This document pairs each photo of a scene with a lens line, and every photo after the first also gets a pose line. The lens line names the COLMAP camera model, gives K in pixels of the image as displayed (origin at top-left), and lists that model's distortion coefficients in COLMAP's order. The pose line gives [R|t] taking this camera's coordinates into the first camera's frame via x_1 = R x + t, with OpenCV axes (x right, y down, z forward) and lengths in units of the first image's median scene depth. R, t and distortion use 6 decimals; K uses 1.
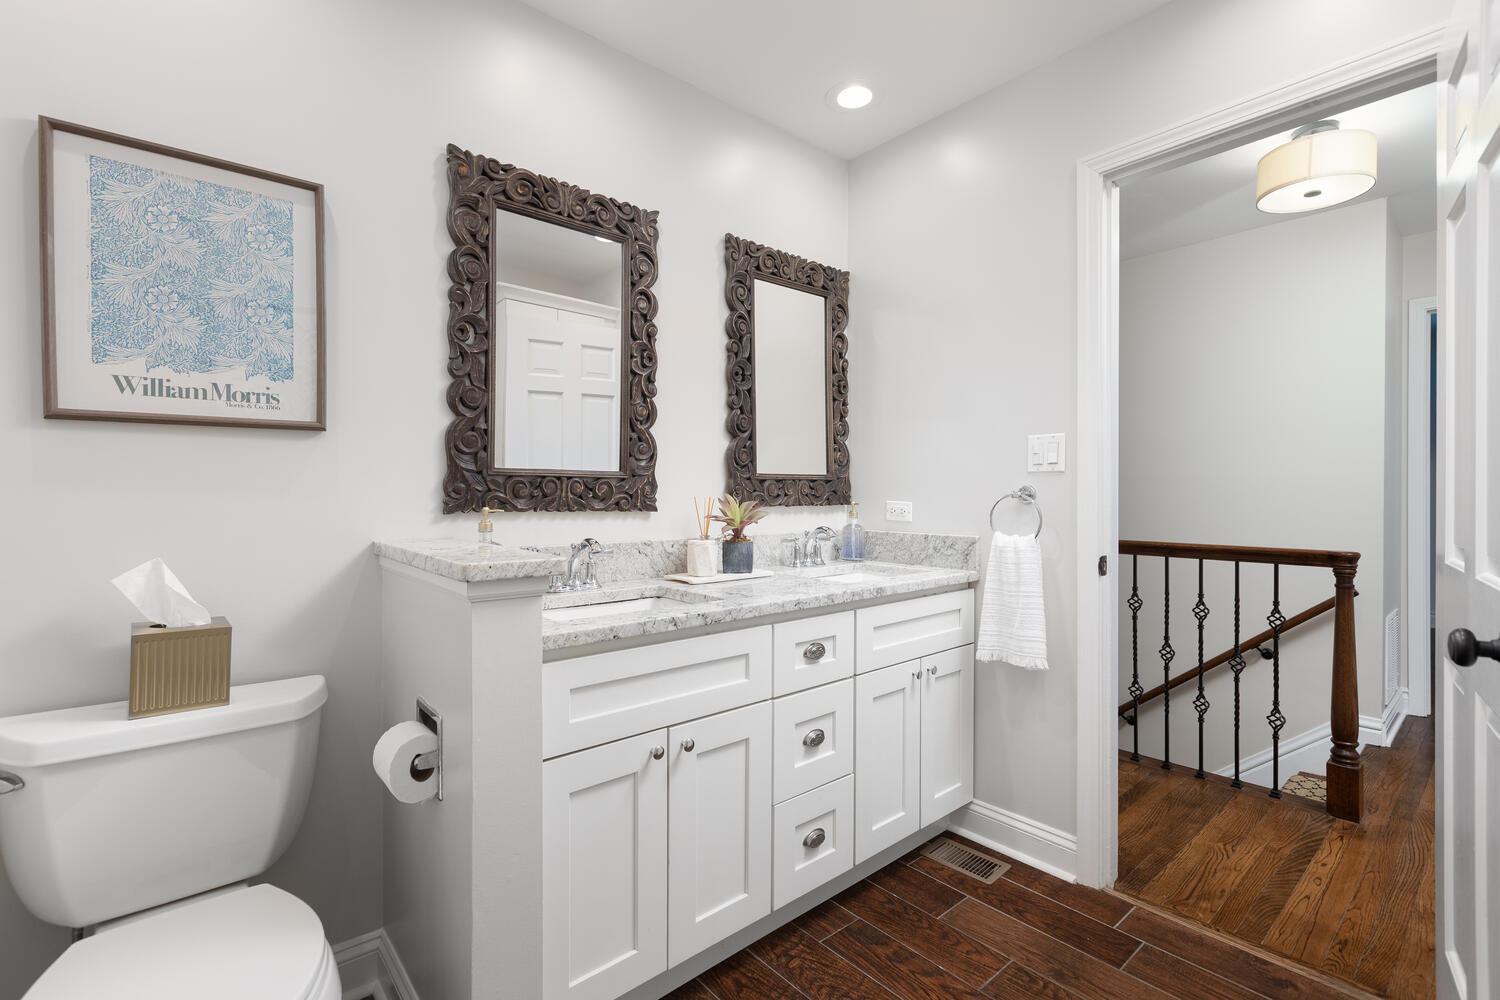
lens RADIAL K [[688.9, 0, 755.5], [0, 688.9, 490.7], [0, 0, 1]] dist [0.002207, 0.000187]
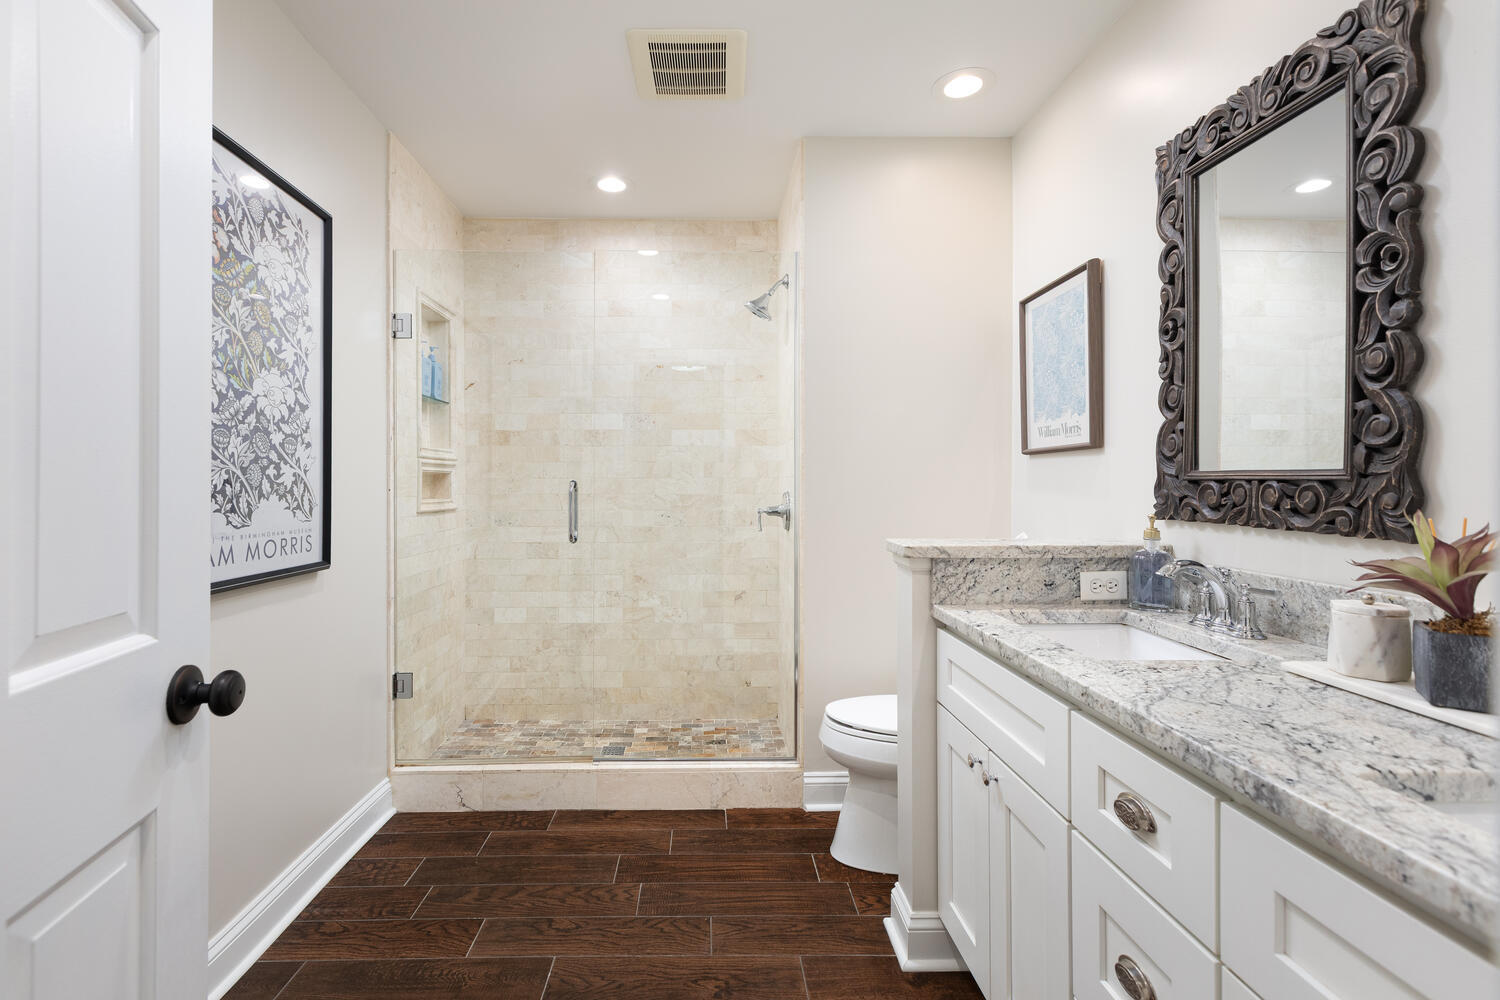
lens RADIAL K [[688.9, 0, 755.5], [0, 688.9, 490.7], [0, 0, 1]] dist [0.002207, 0.000187]
pose [[-0.603177, 0.006230, -0.797583, 0.633505], [-0.001672, 0.999957, 0.009075, -0.014301], [0.797605, 0.006807, -0.603141, 1.023711]]
